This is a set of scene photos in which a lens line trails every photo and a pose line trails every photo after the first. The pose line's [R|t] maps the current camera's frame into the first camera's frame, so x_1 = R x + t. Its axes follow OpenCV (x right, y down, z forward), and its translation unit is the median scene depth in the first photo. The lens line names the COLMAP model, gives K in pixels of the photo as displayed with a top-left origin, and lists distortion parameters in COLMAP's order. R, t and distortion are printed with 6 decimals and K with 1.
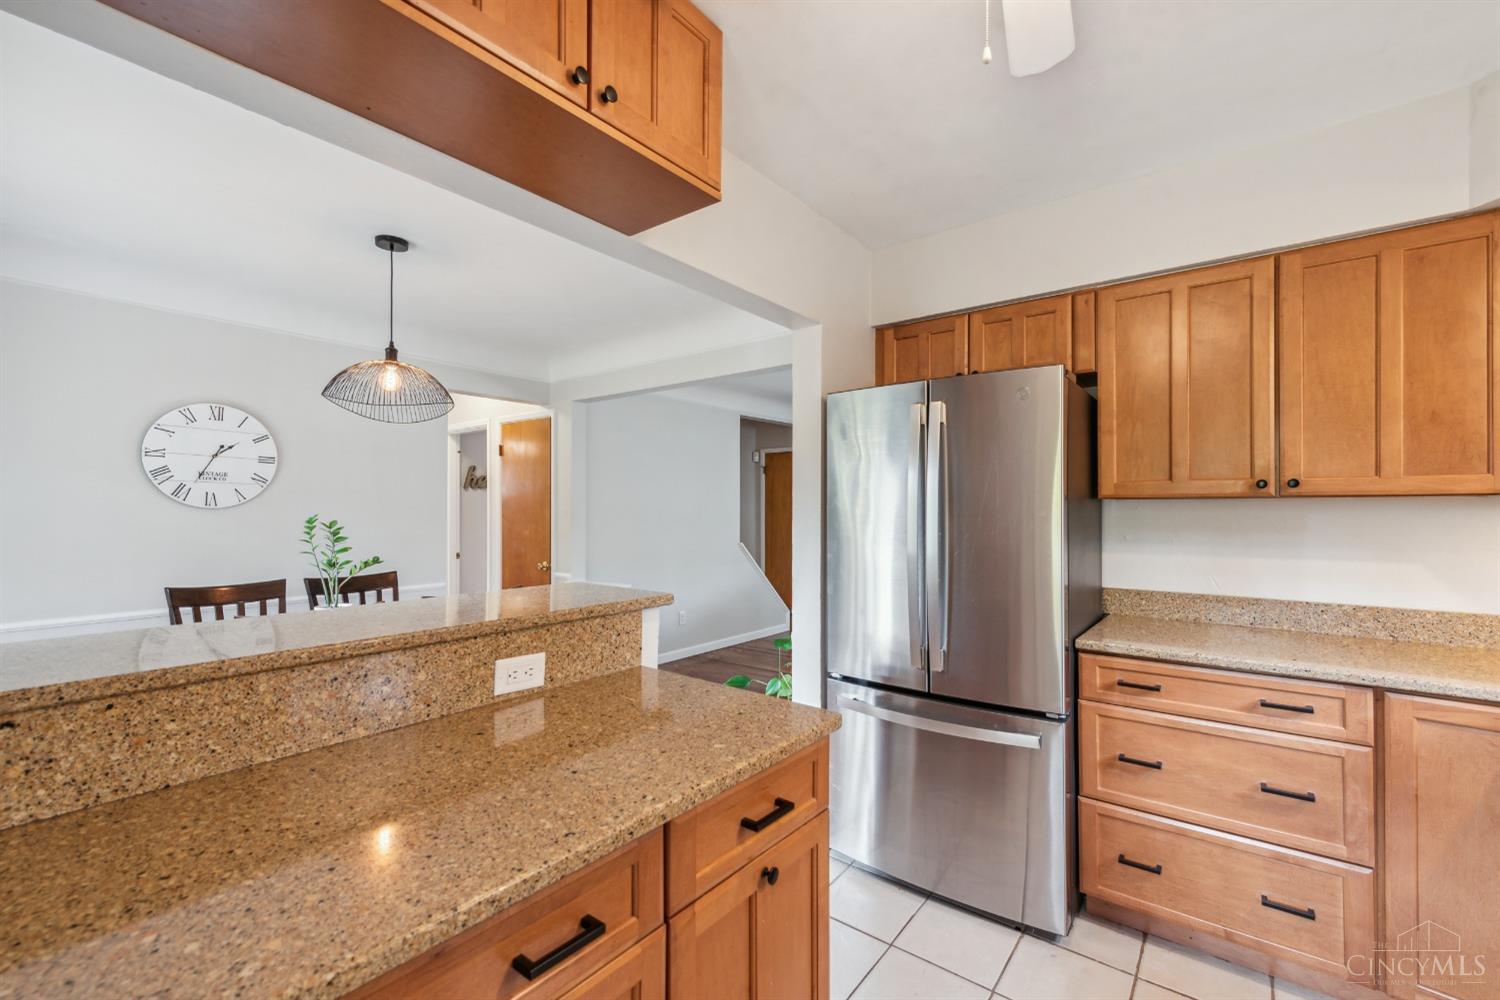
lens RADIAL K [[638.5, 0, 755.0], [0, 638.5, 497.7], [0, 0, 1]] dist [0.010630, -0.001180]
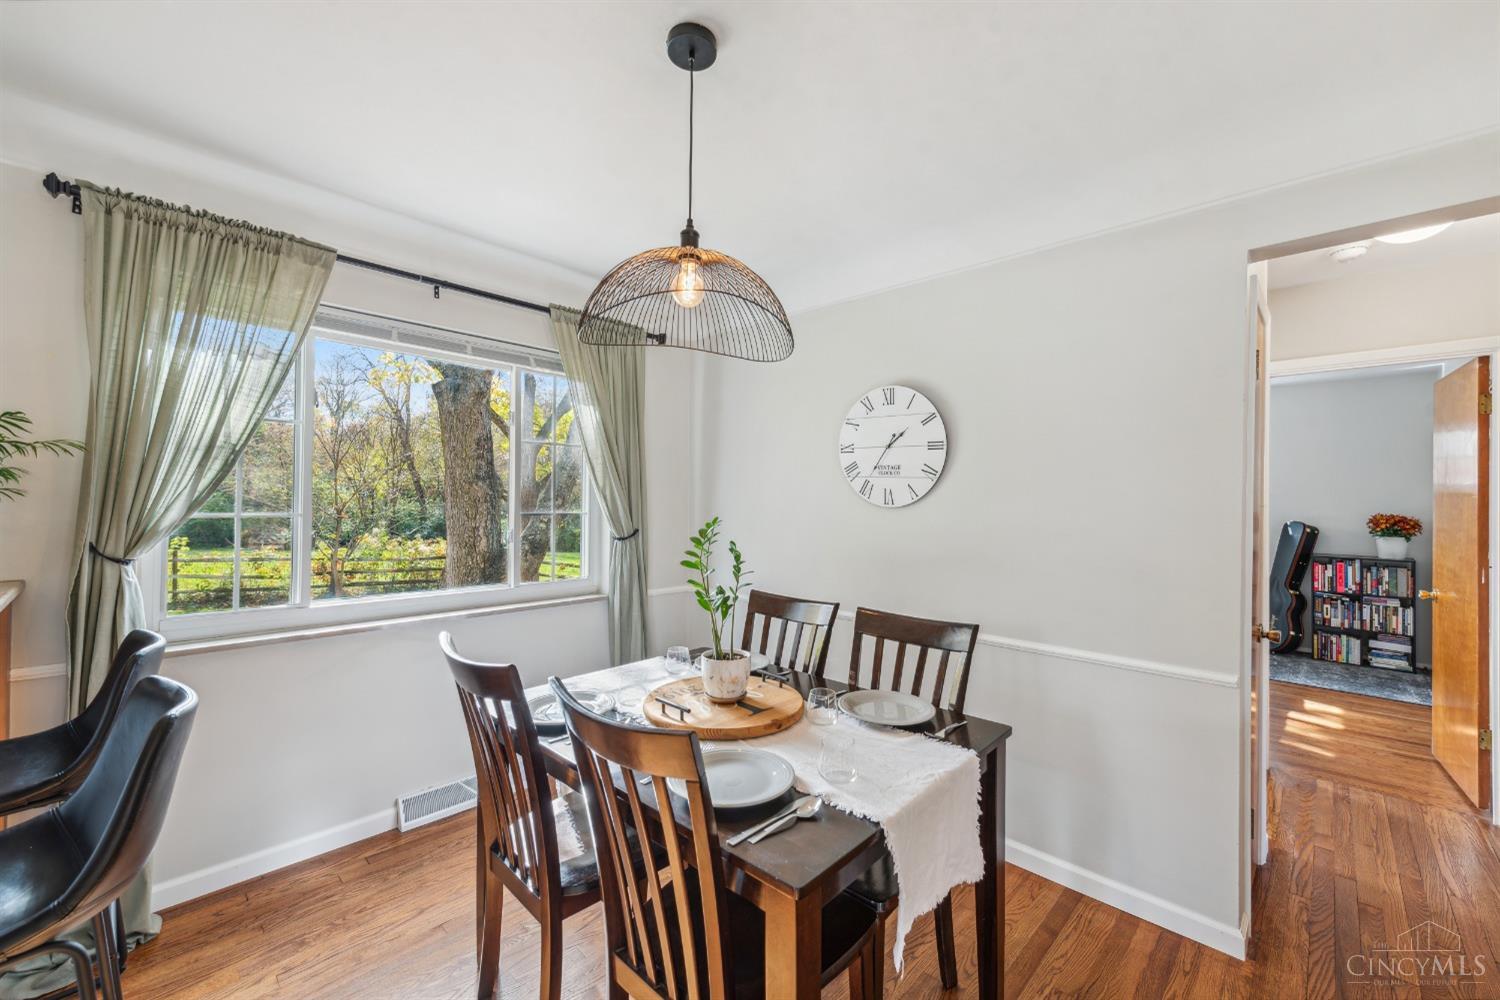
lens RADIAL K [[610.5, 0, 760.2], [0, 610.5, 500.2], [0, 0, 1]] dist [0.008388, -0.000734]
pose [[-0.083665, -0.004985, -0.996481, -0.023242], [0.001717, 0.999985, -0.005146, 0.018523], [0.996492, -0.002142, -0.083655, 1.520347]]
